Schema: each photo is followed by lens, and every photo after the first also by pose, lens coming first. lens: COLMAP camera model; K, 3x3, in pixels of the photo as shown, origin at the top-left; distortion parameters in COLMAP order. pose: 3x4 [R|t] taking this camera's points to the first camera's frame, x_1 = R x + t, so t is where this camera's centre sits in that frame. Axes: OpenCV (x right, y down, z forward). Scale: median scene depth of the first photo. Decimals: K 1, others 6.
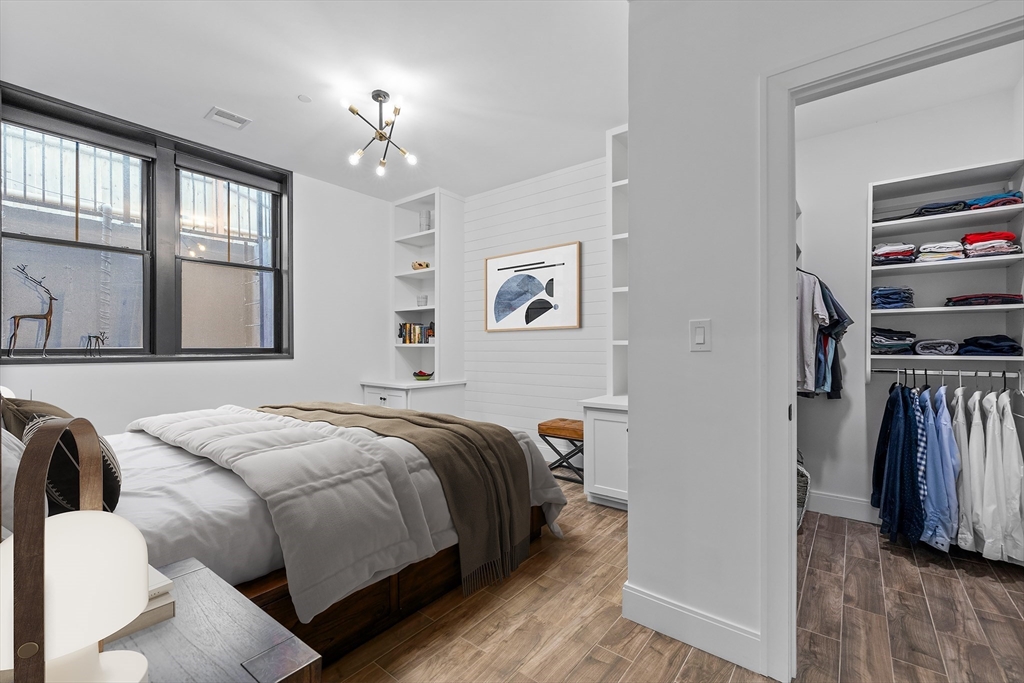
lens RADIAL K [[431.5, 0, 515.7], [0, 431.5, 346.1], [0, 0, 1]] dist [-0.000292, -0.000360]
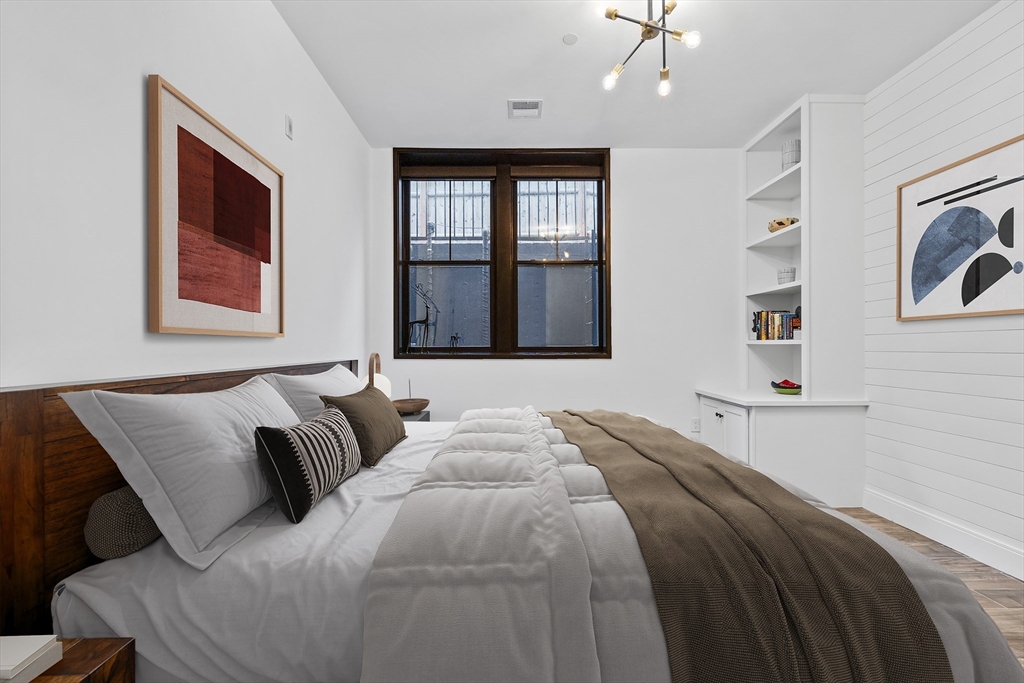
lens RADIAL K [[431.5, 0, 507.6], [0, 431.5, 340.2], [0, 0, 1]] dist [-0.000292, -0.000360]
pose [[0.626872, -0.005781, -0.779100, 0.072037], [0.006852, 0.999975, -0.001907, -0.013399], [0.779092, -0.004143, 0.626896, 0.475013]]
